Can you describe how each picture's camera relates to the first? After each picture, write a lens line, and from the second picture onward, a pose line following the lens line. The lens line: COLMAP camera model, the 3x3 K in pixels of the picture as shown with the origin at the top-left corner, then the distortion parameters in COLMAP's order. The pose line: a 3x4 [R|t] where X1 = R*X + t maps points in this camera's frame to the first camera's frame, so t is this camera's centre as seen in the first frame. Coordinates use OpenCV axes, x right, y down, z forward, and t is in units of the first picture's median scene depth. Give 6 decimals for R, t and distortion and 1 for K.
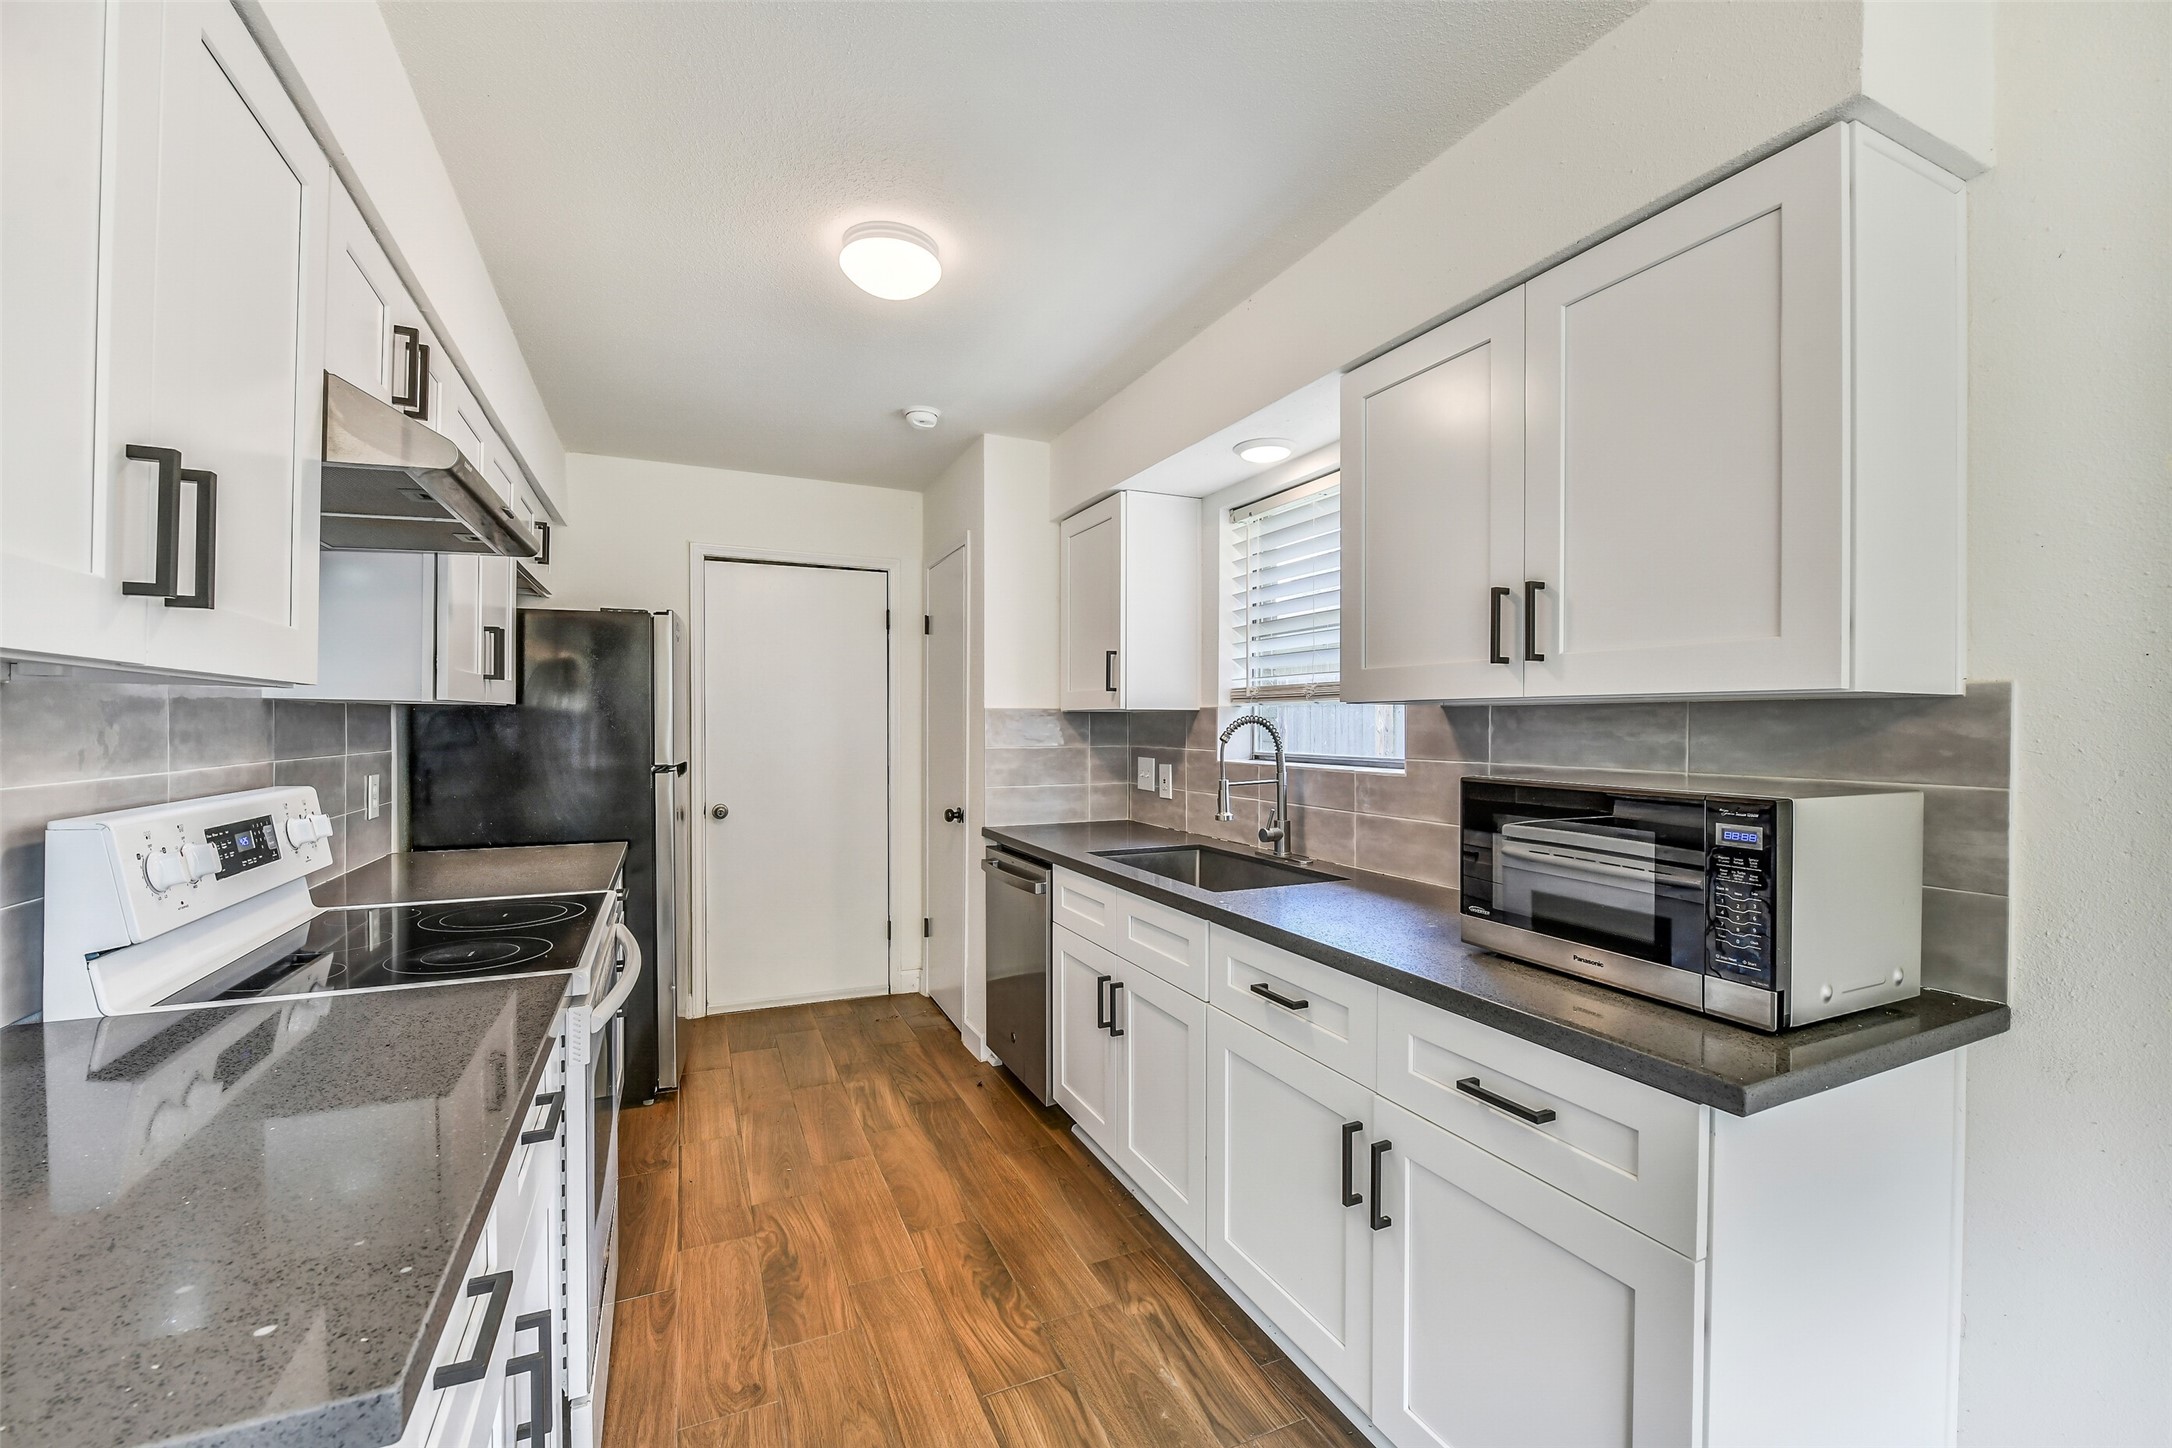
lens RADIAL K [[891.5, 0, 1100.2], [0, 891.5, 721.0], [0, 0, 1]] dist [-0.012517, -0.000070]
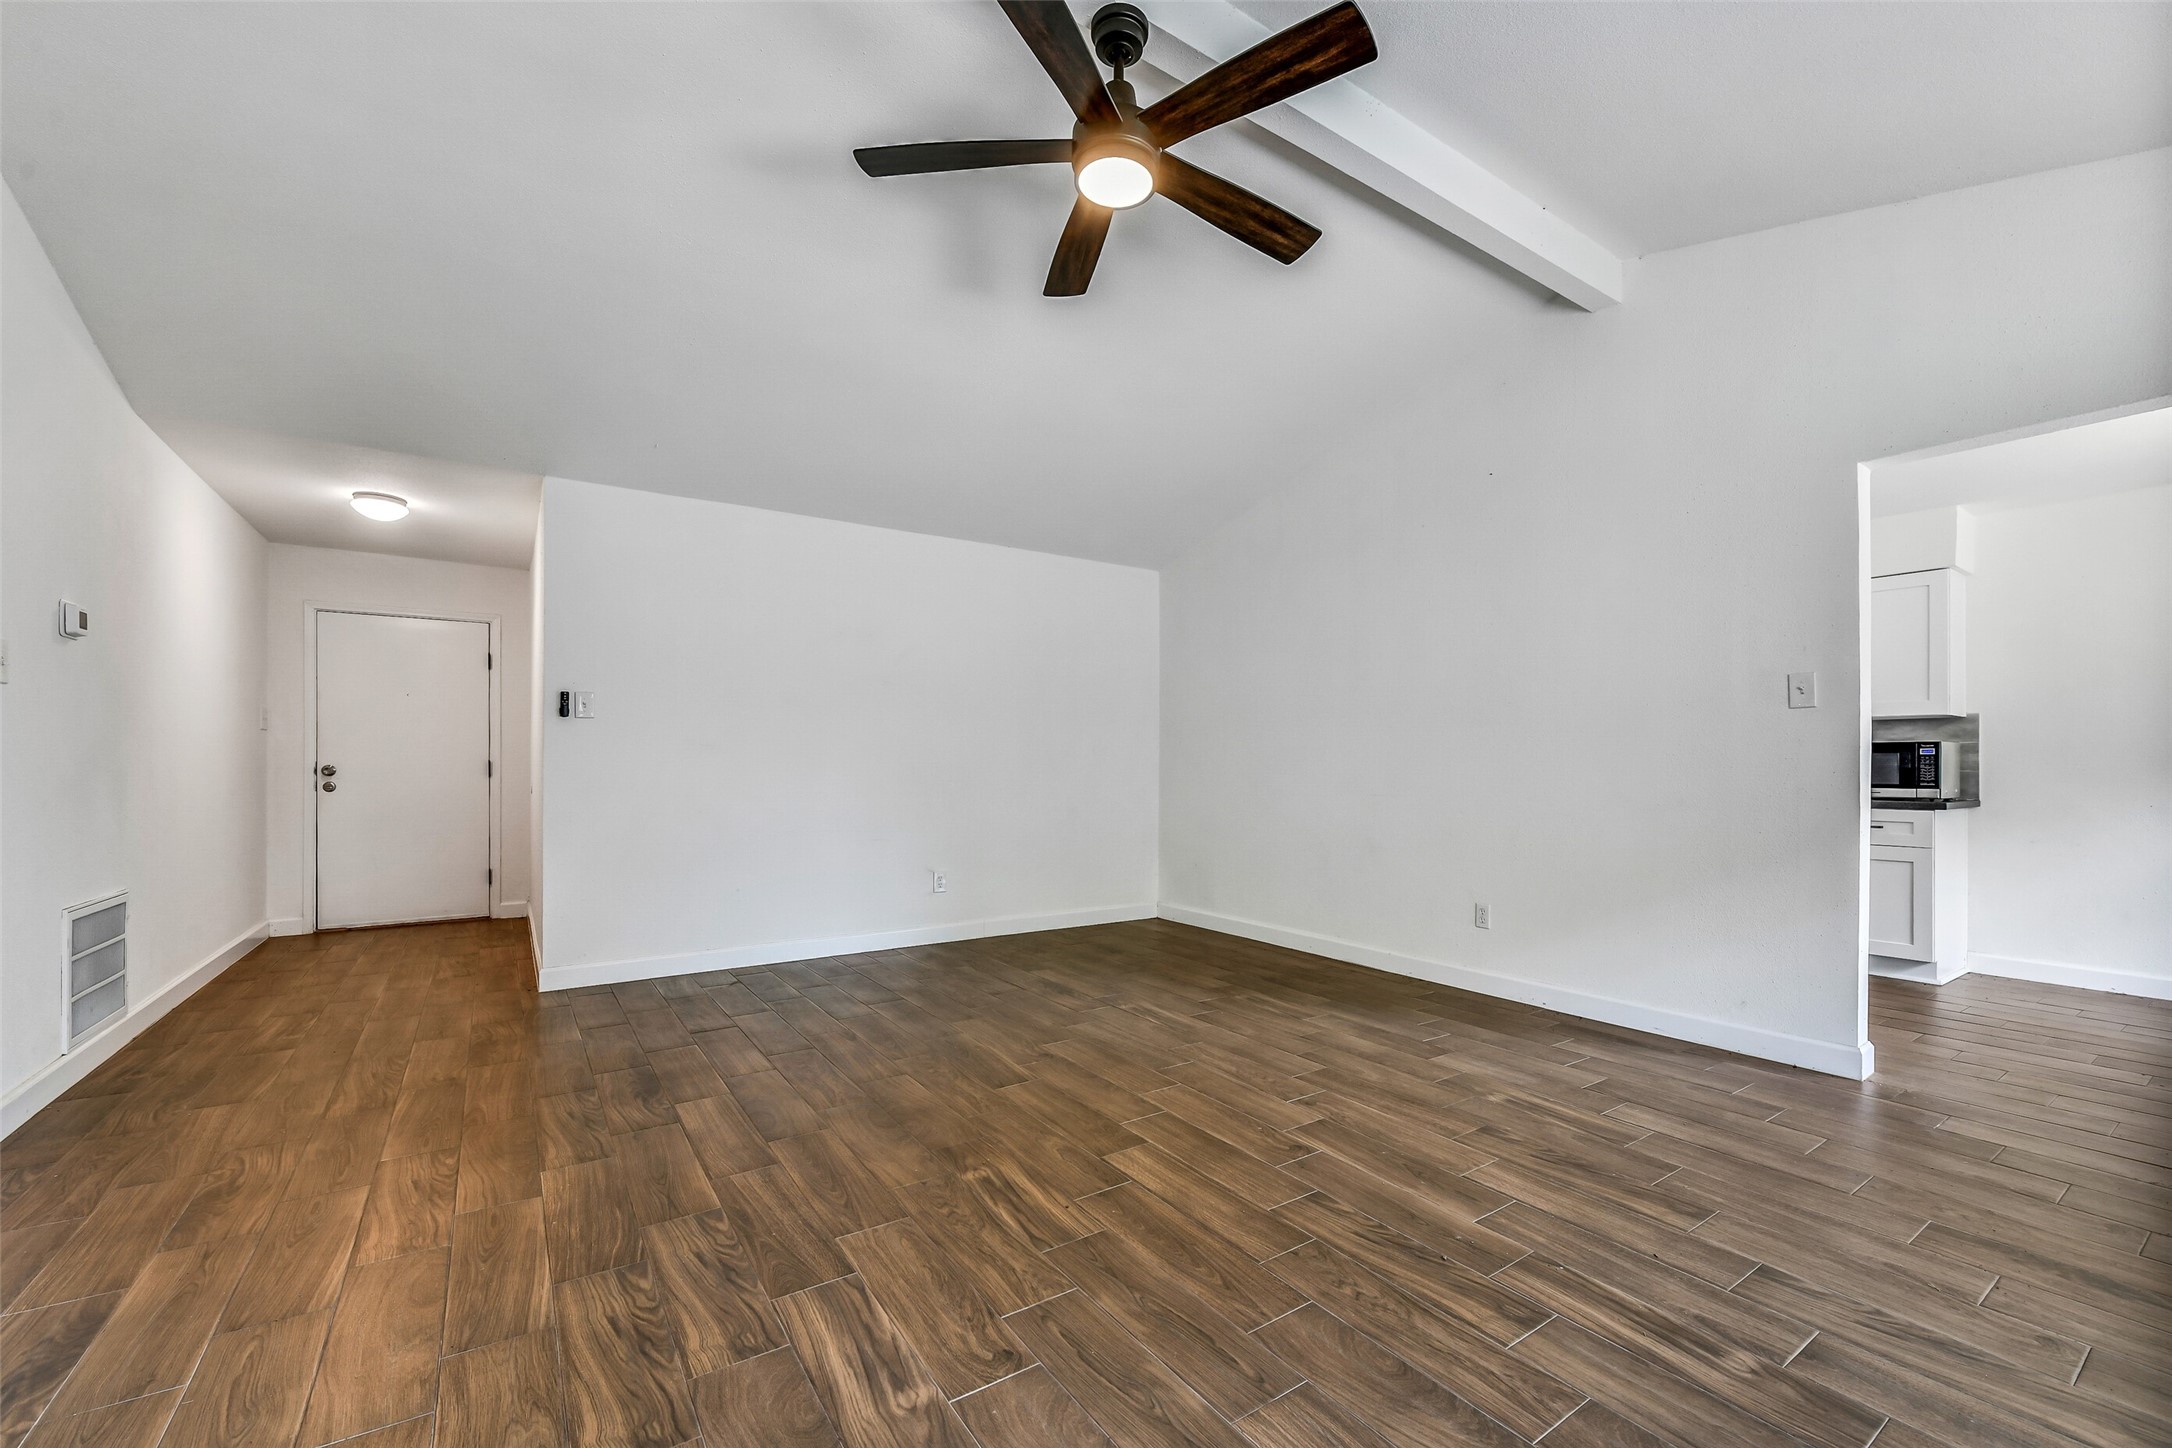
lens RADIAL K [[879.9, 0, 1092.9], [0, 879.9, 745.9], [0, 0, 1]] dist [-0.009640, -0.000101]
pose [[0.988137, 0.004880, 0.153498, -2.362537], [-0.002580, 0.999881, -0.015179, 0.115997], [-0.153554, 0.014603, 0.988032, -1.508582]]
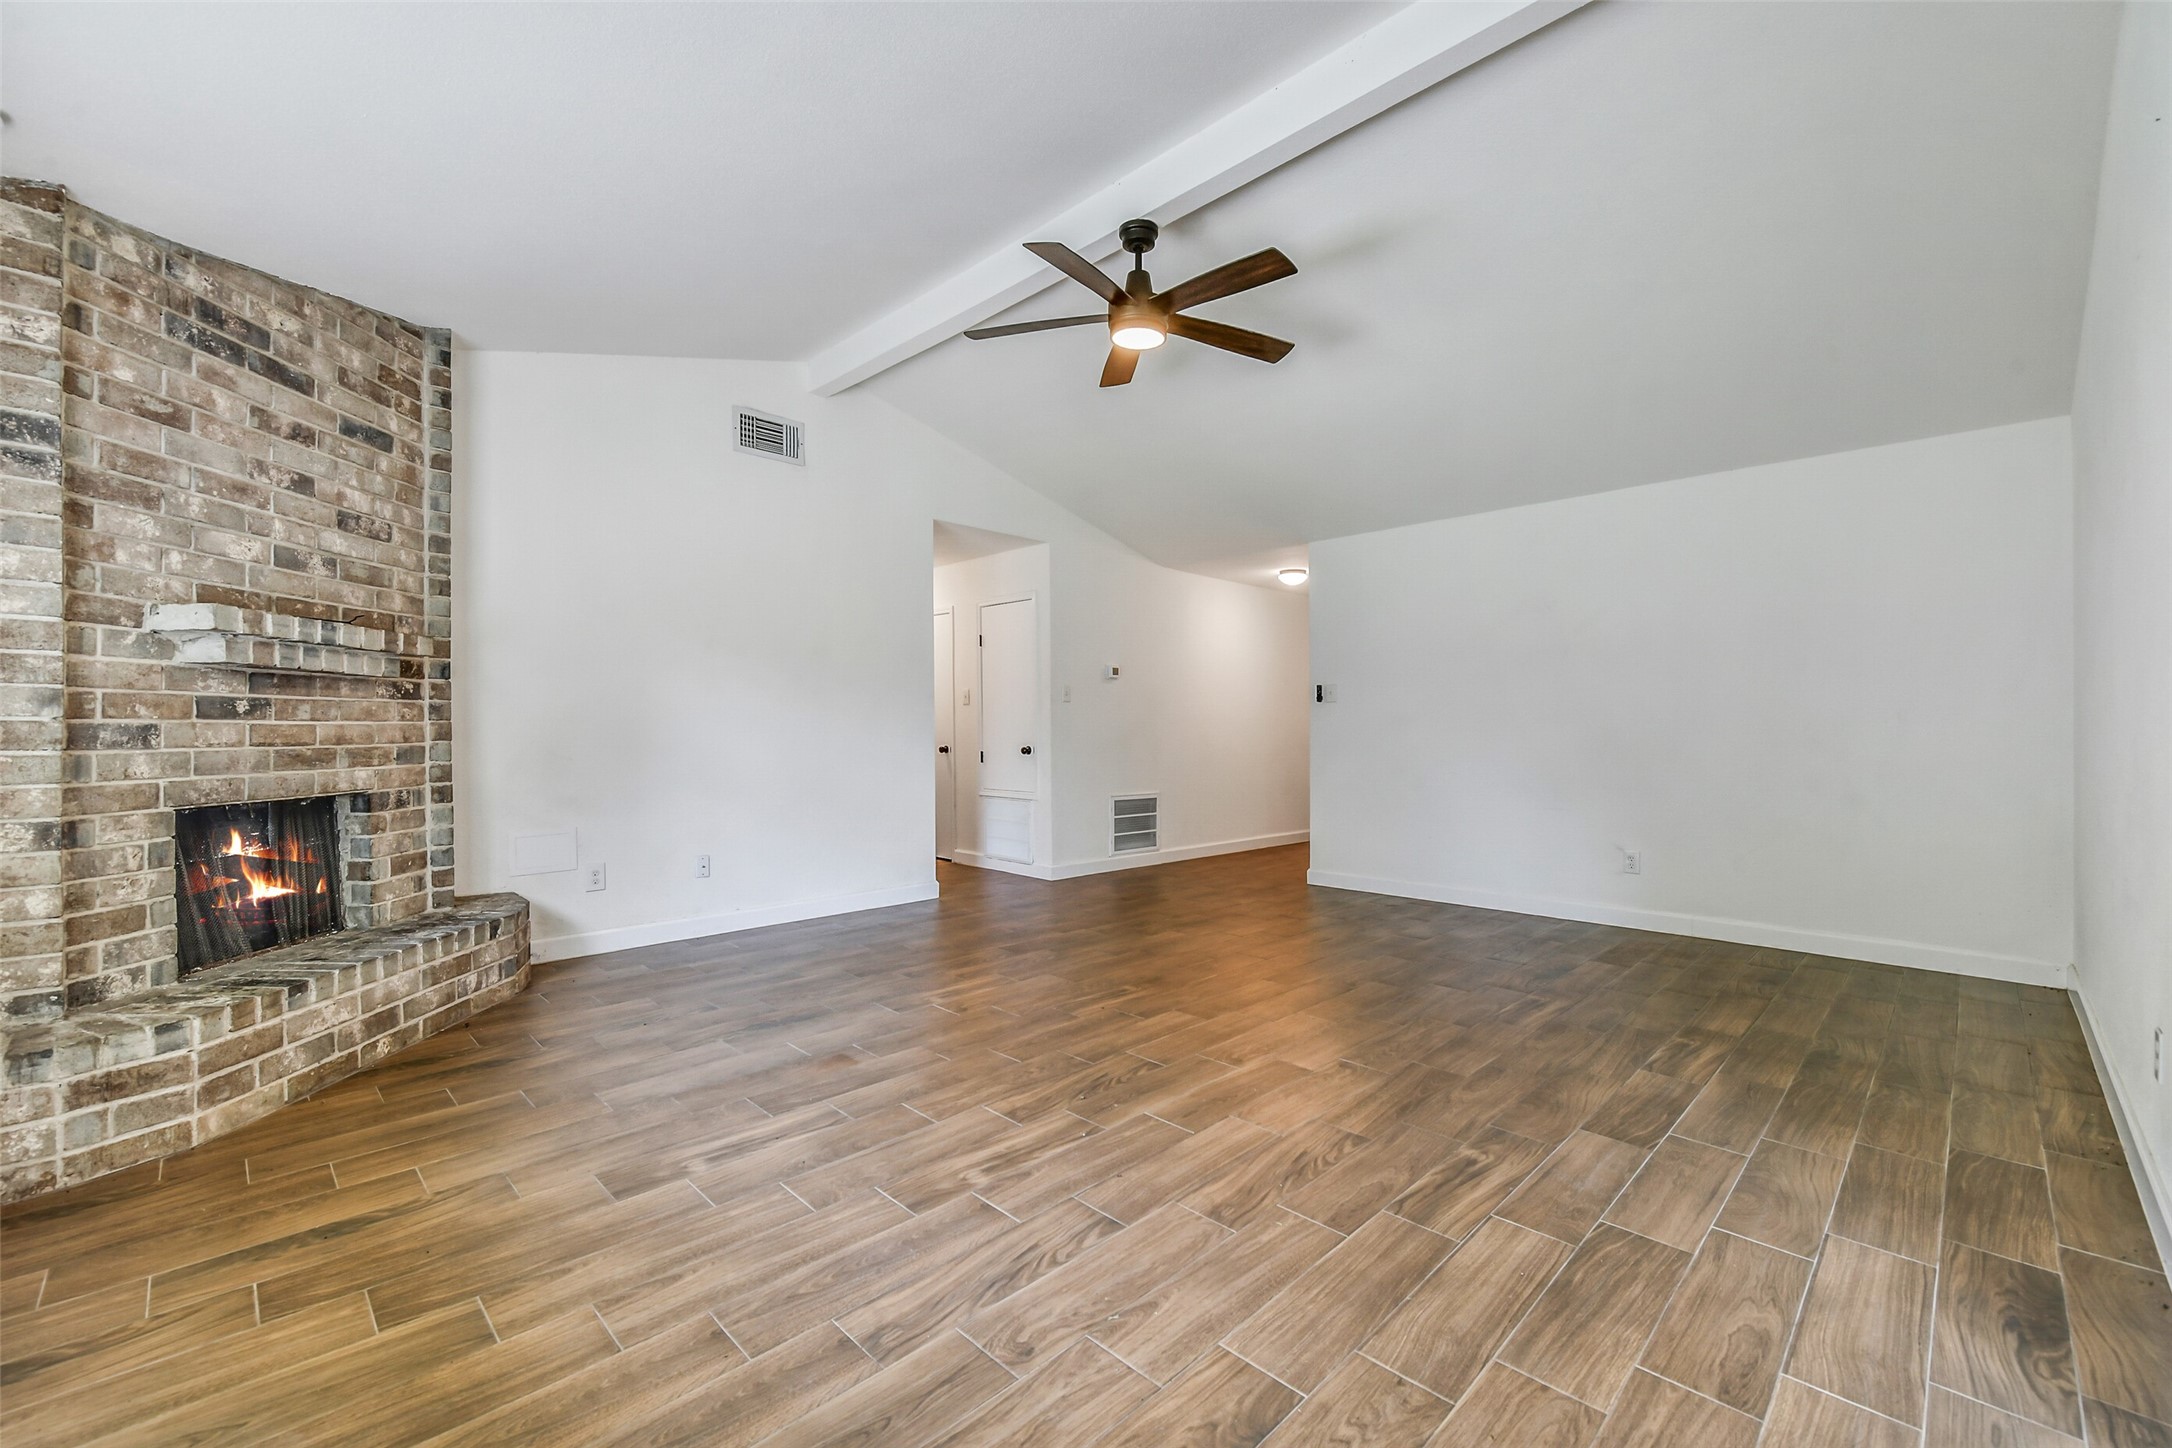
lens RADIAL K [[883.2, 0, 1082.5], [0, 883.2, 760.9], [0, 0, 1]] dist [-0.010507, 0.000130]
pose [[0.331682, 0.030389, -0.942902, -0.354910], [-0.000427, 0.999486, 0.032062, 0.130953], [0.943391, -0.010232, 0.331525, -0.957594]]
